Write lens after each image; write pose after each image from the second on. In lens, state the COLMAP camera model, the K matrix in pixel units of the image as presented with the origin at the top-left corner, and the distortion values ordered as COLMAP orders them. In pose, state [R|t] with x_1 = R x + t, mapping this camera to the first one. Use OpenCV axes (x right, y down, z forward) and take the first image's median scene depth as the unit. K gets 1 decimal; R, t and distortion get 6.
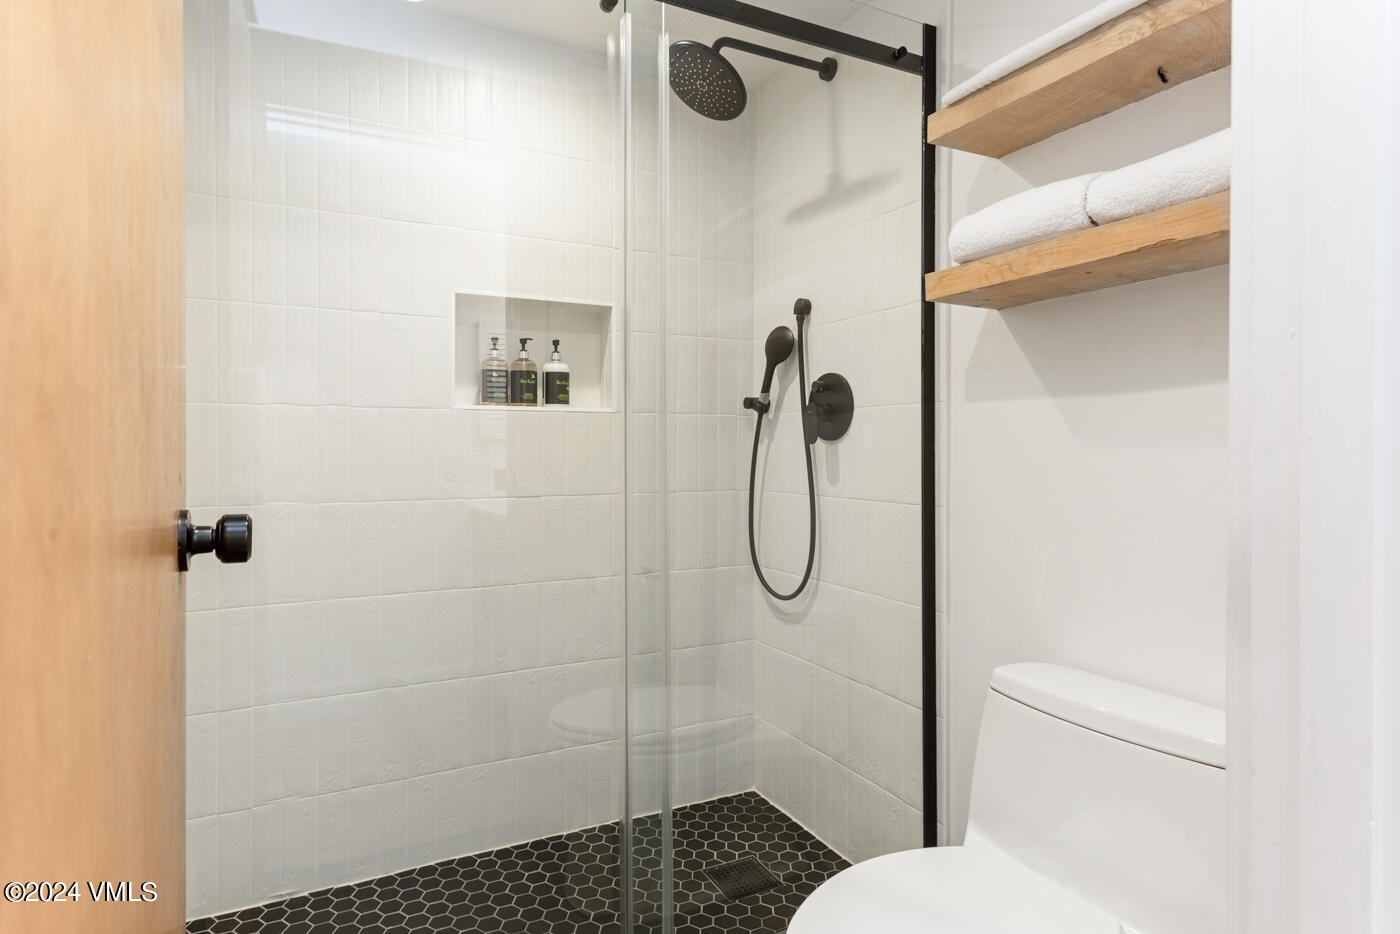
lens RADIAL K [[797.9, 0, 698.1], [0, 797.9, 436.1], [0, 0, 1]] dist [0.002139, -0.000644]
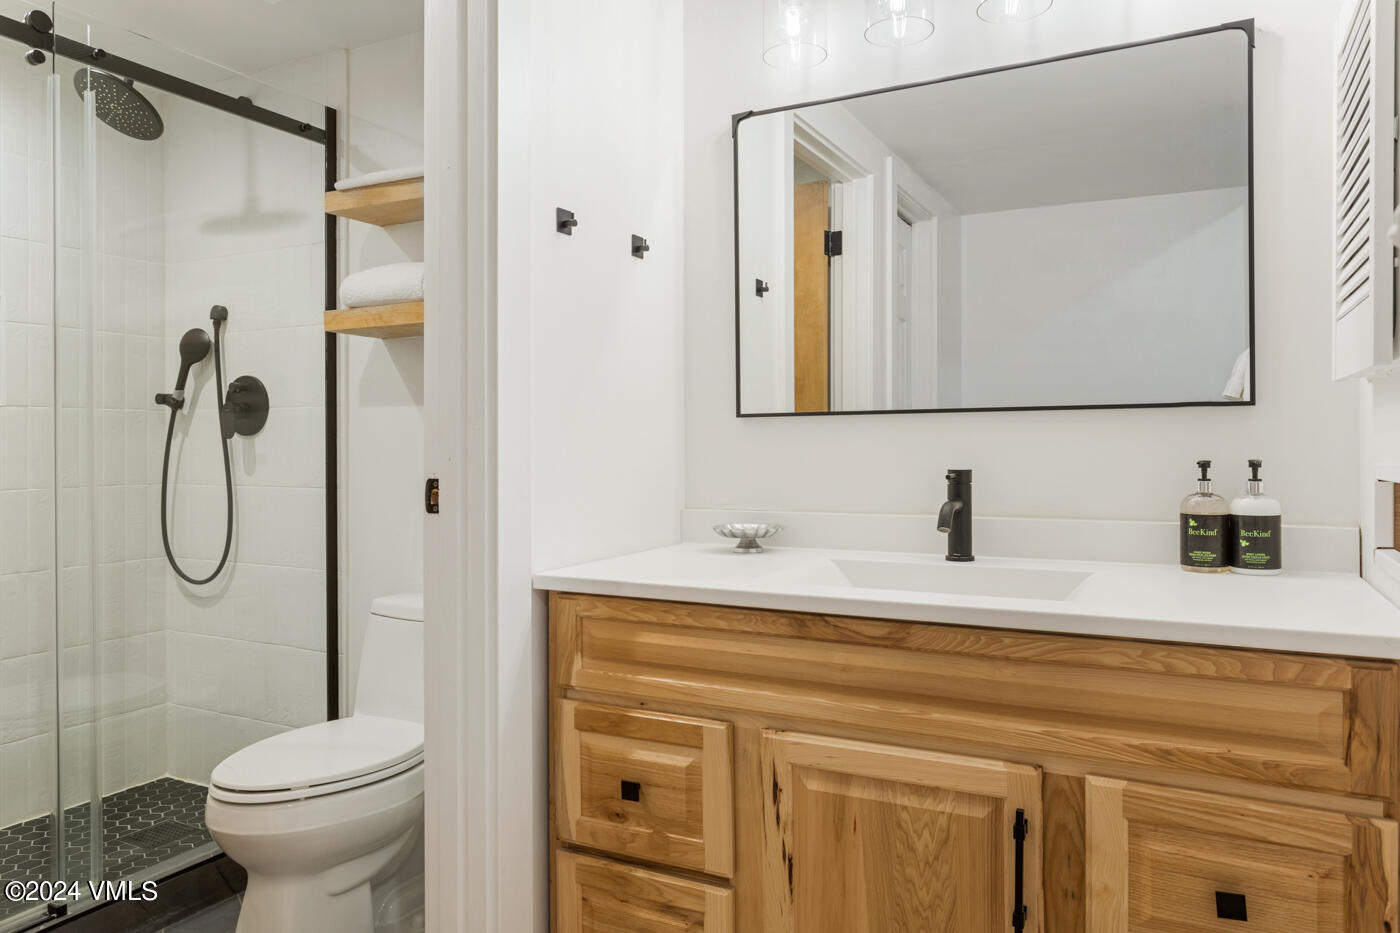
lens RADIAL K [[958.3, 0, 700.0], [0, 958.3, 466.5], [0, 0, 1]] dist [0.001999, 0.001863]
pose [[0.825041, -0.008010, 0.565017, -0.068977], [-0.012325, 0.999407, 0.032165, -0.002633], [-0.564939, -0.033501, 0.824452, -0.460954]]
